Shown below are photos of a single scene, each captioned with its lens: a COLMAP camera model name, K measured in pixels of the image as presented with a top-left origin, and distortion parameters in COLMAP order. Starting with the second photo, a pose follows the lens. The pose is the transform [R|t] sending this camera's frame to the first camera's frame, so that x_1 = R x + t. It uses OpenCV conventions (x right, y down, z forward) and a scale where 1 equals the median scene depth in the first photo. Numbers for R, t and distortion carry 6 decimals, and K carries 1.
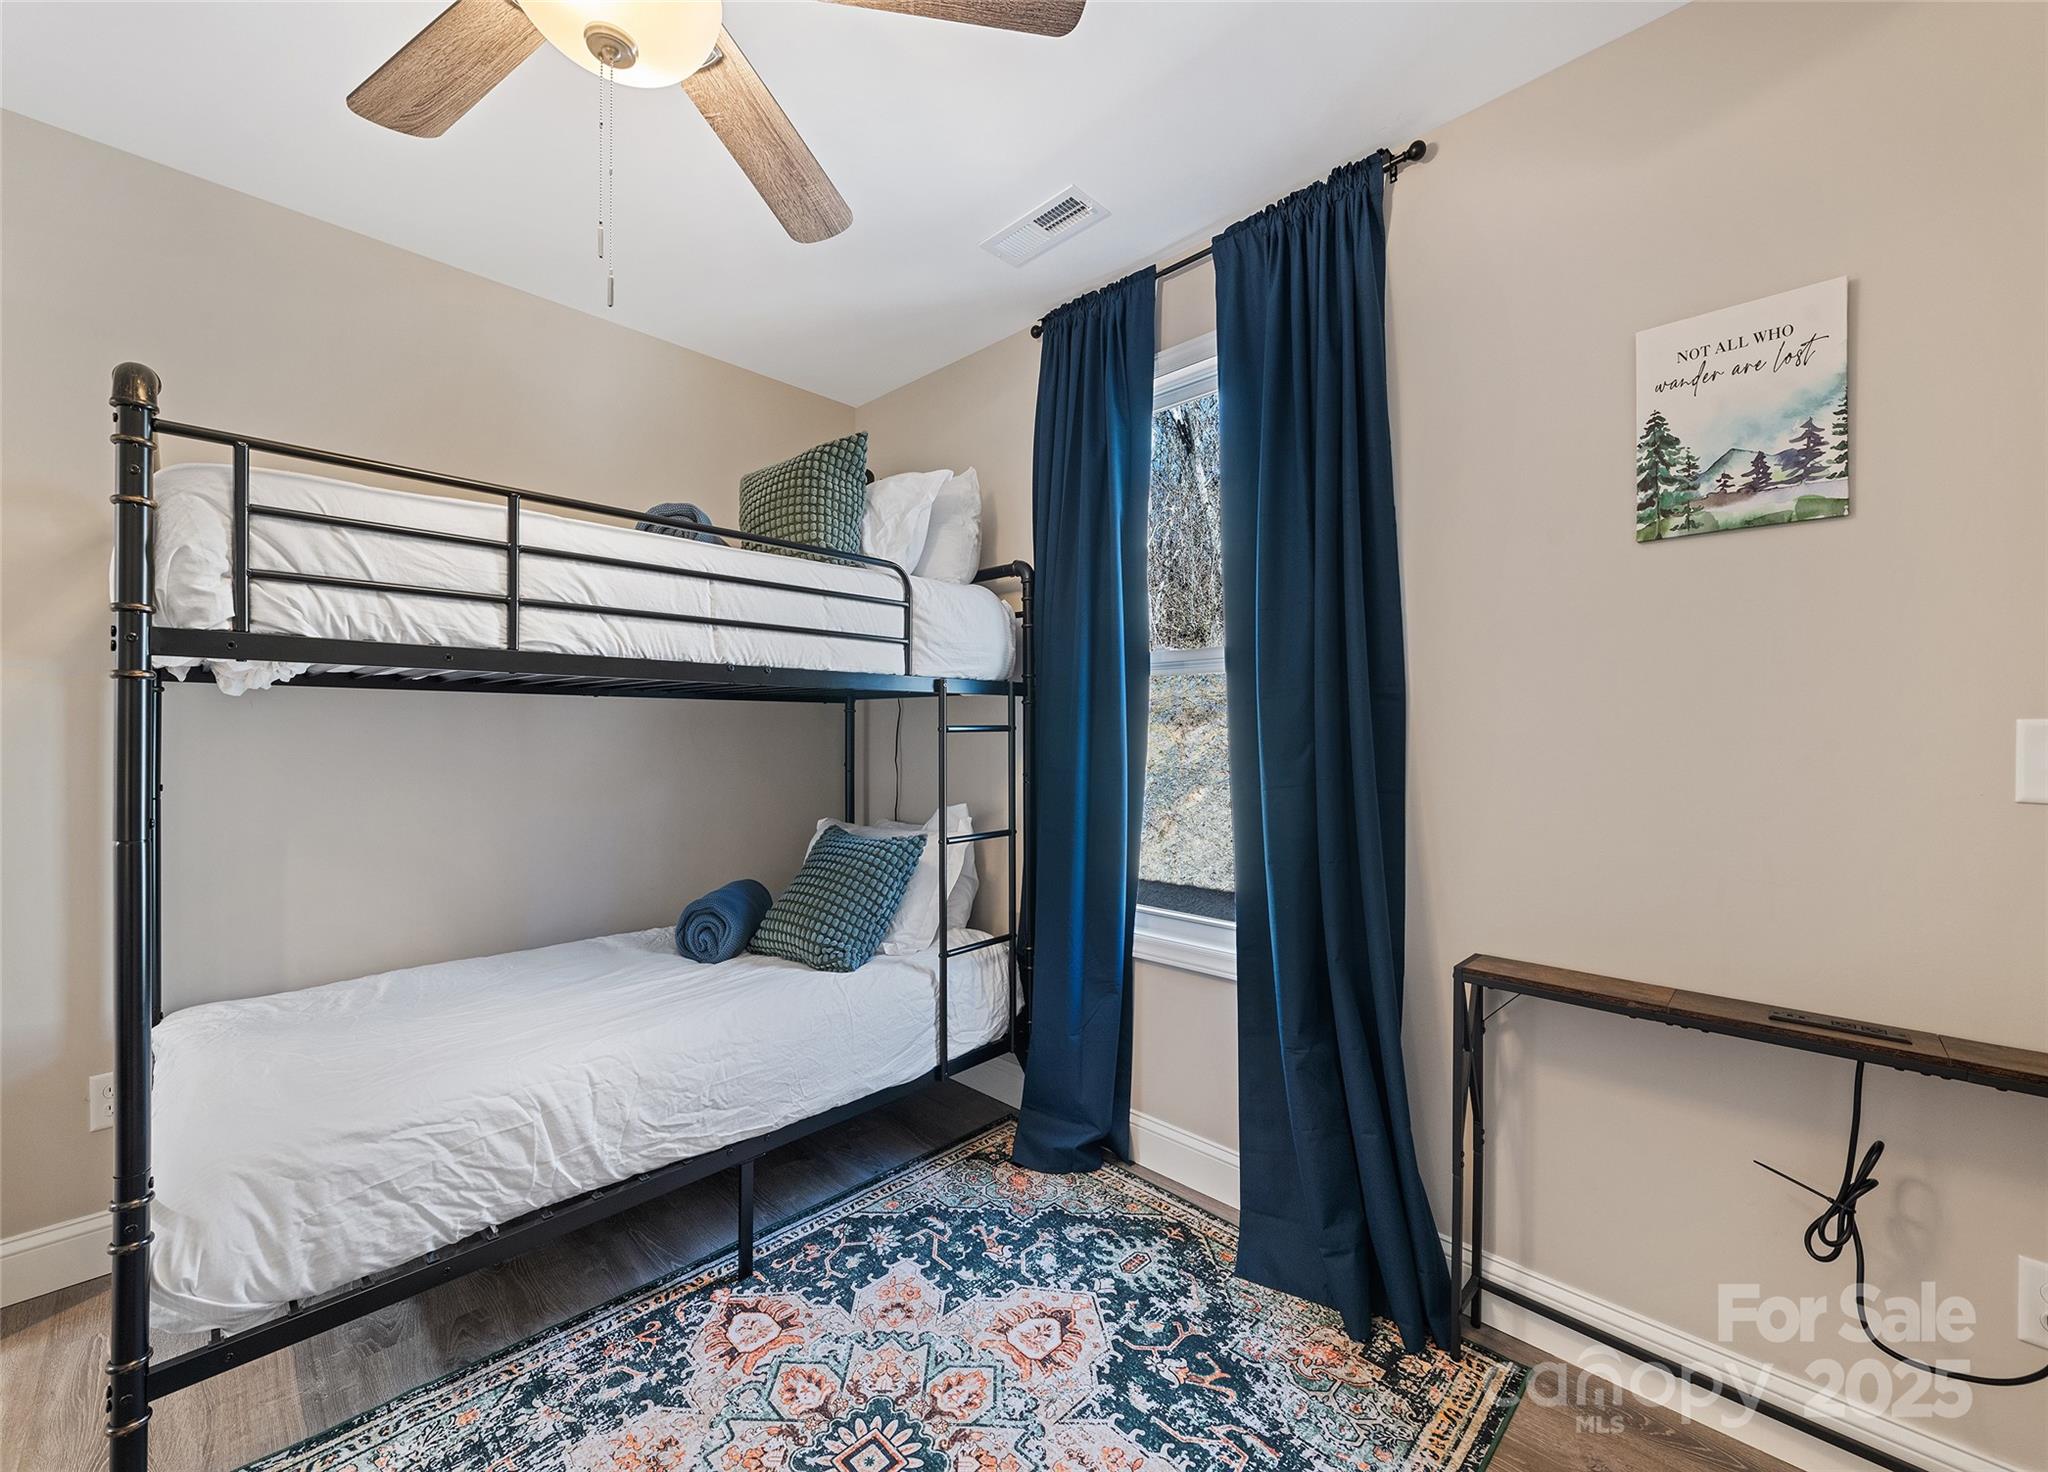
lens RADIAL K [[805.9, 0, 1034.5], [0, 805.9, 727.5], [0, 0, 1]] dist [0.008582, -0.003704]
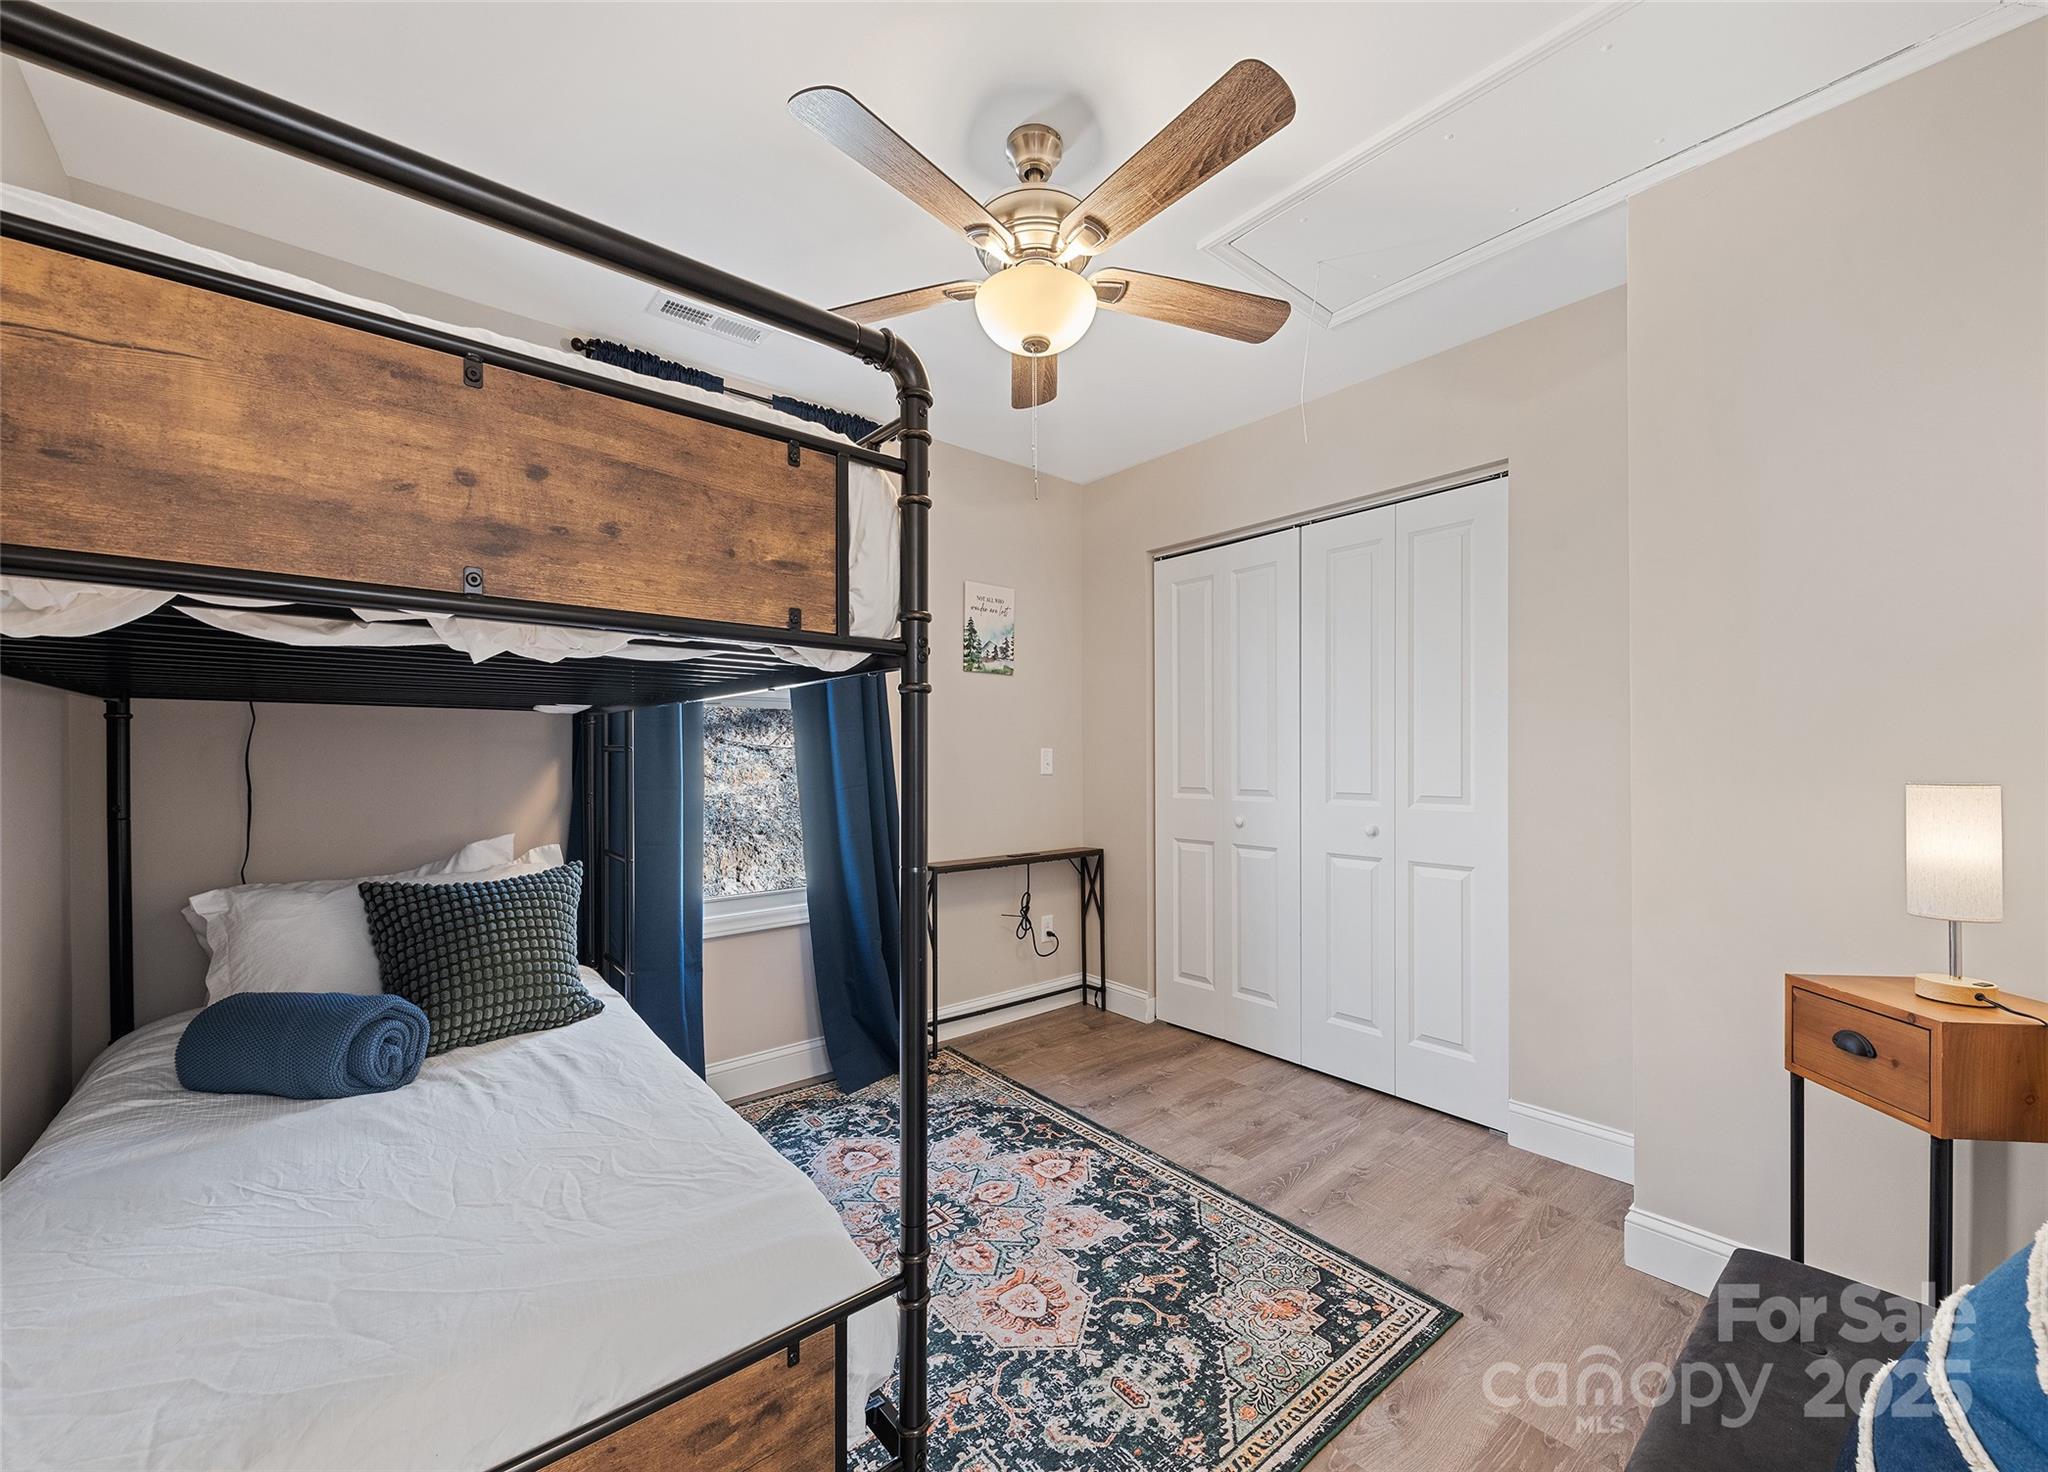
lens RADIAL K [[805.9, 0, 1023.8], [0, 805.9, 752.6], [0, 0, 1]] dist [0.008582, -0.003704]
pose [[0.105185, -0.004920, 0.994440, -1.578383], [-0.003919, 0.999978, 0.005362, -0.007418], [-0.994445, -0.004461, 0.105163, 0.599094]]
